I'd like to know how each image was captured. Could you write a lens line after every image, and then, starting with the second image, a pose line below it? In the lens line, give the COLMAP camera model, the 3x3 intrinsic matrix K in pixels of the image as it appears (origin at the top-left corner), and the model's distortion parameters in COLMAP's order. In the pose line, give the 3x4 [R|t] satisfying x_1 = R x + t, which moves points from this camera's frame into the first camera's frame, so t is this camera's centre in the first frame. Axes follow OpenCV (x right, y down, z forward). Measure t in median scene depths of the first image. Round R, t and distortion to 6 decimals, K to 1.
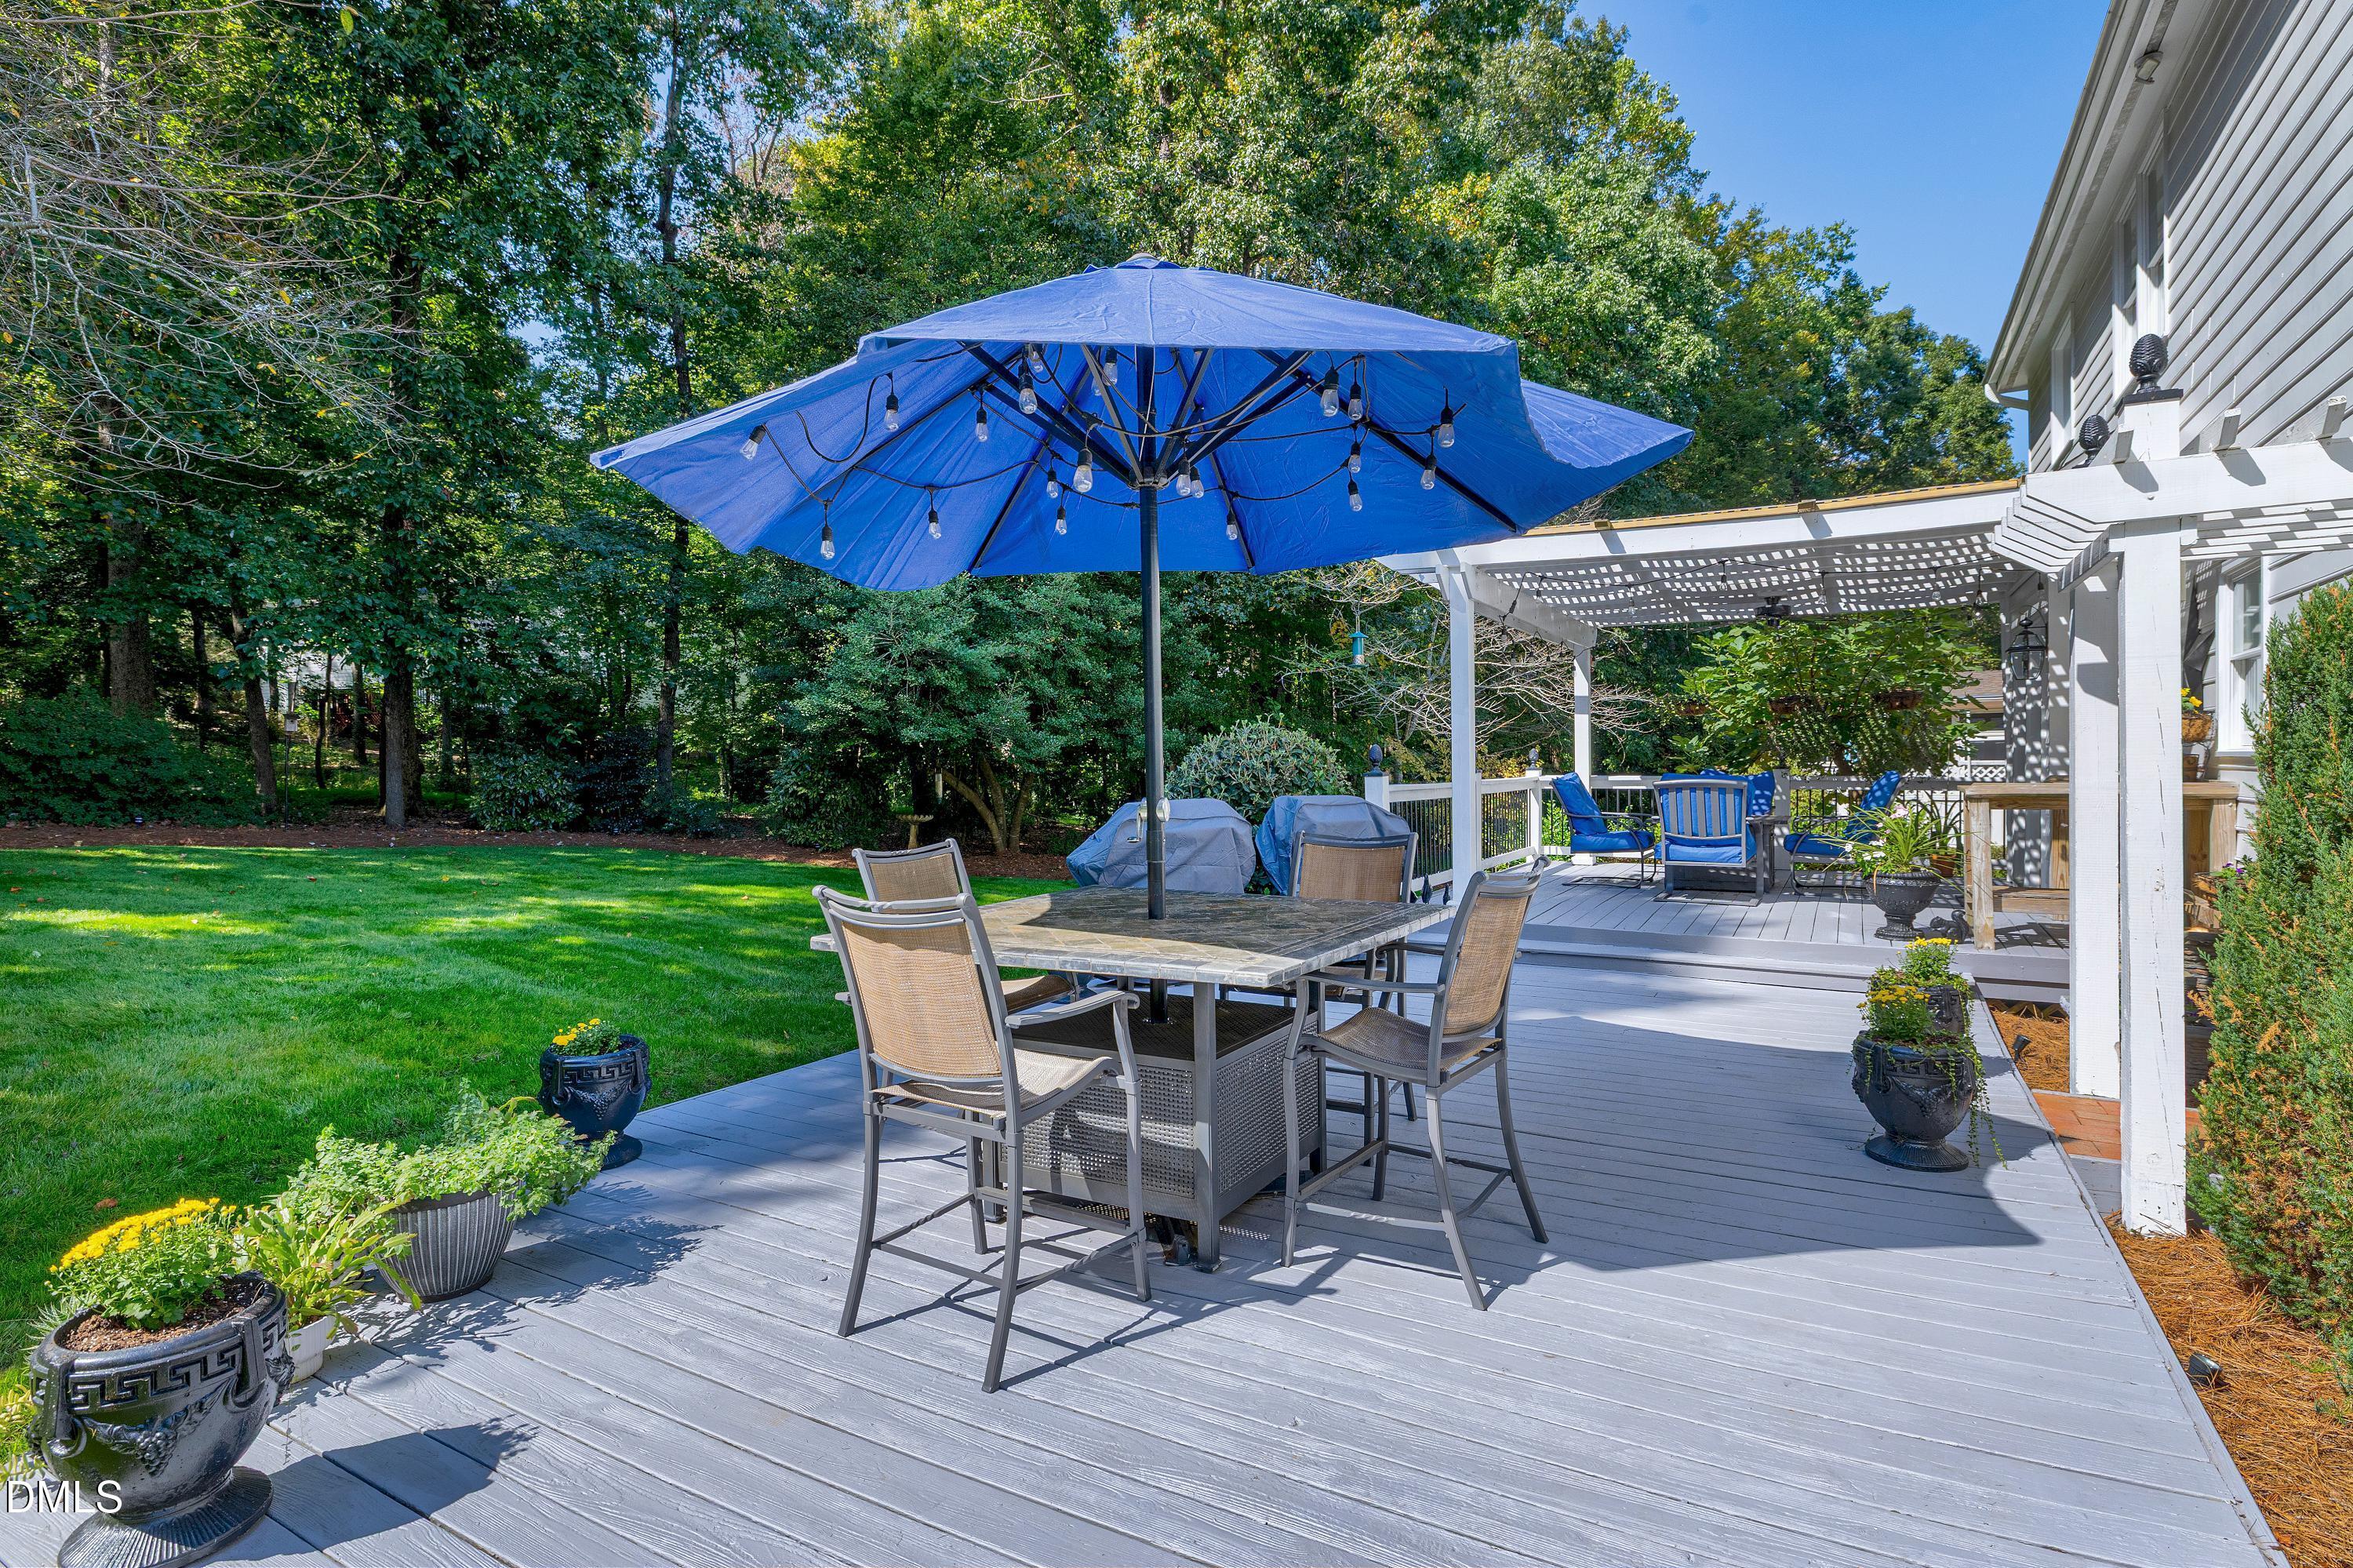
lens RADIAL K [[1232.6, 0, 1187.8], [0, 1232.6, 765.9], [0, 0, 1]] dist [0.013074, 0.000509]
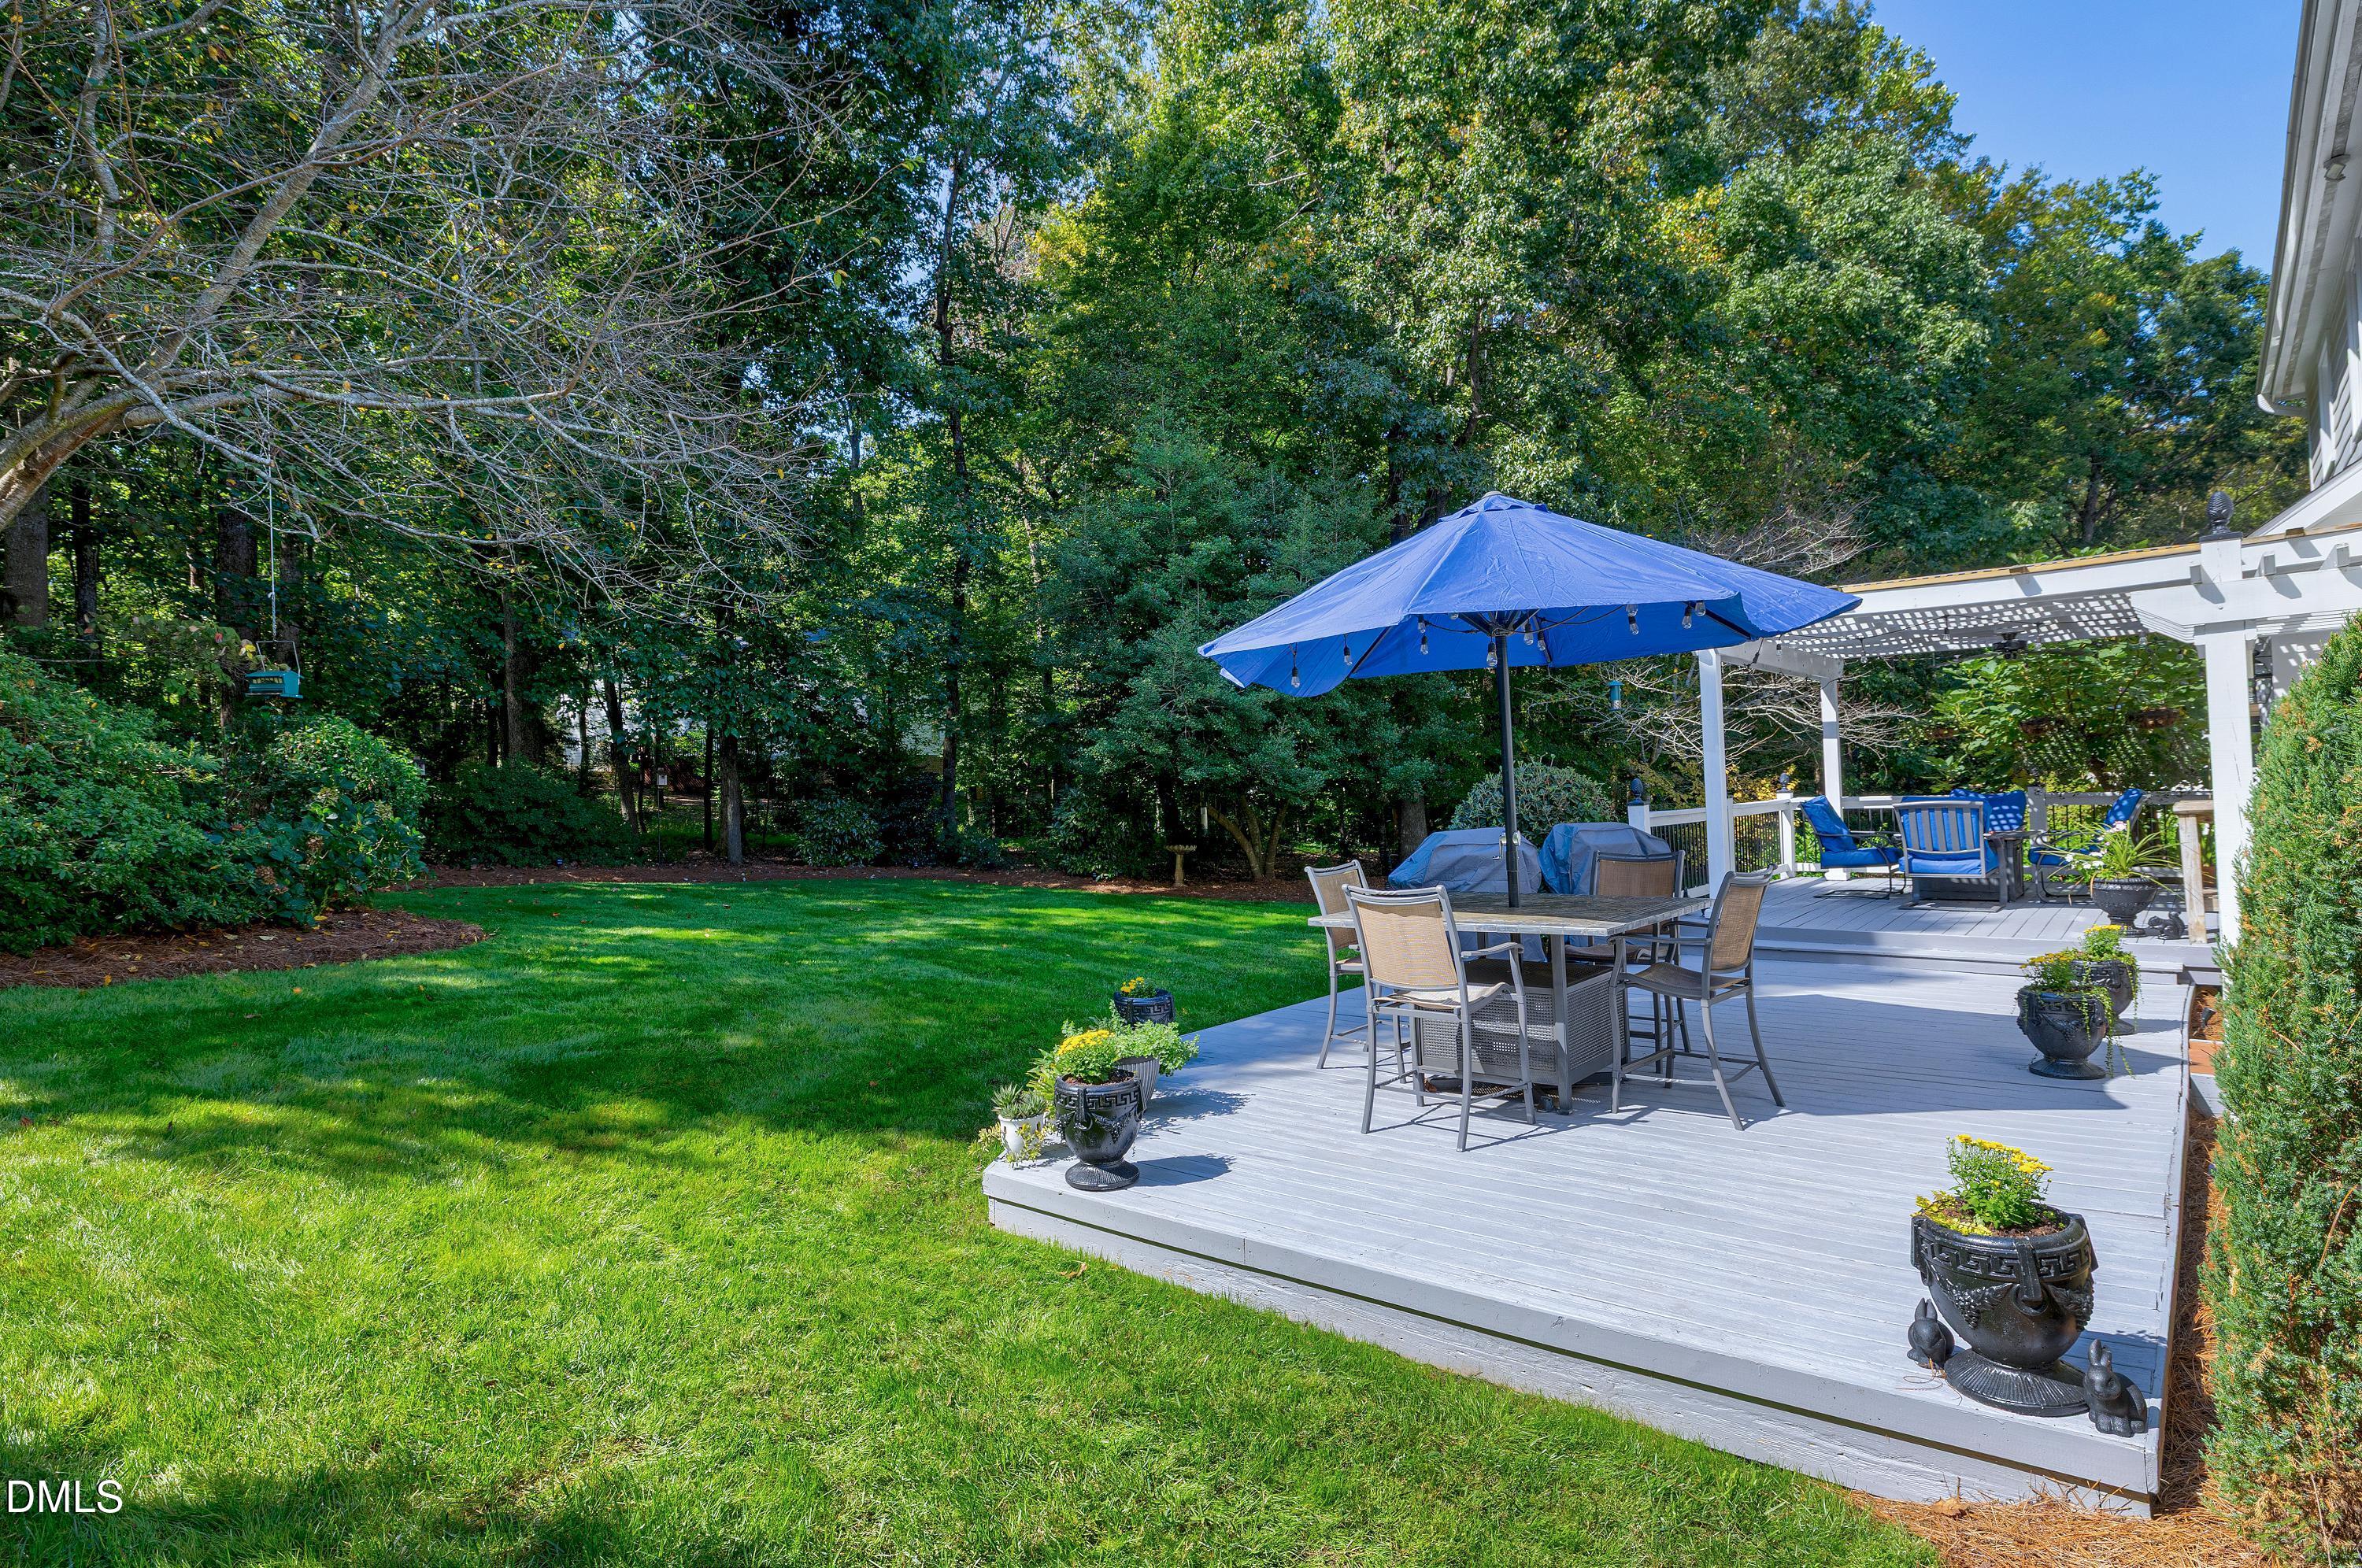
lens RADIAL K [[1237.1, 0, 1181.7], [0, 1237.1, 773.4], [0, 0, 1]] dist [0.013074, 0.000509]
pose [[0.982502, -0.029861, -0.183840, -0.026552], [0.026901, 0.999466, -0.018574, -0.005442], [0.184296, 0.013304, 0.982781, -0.116084]]
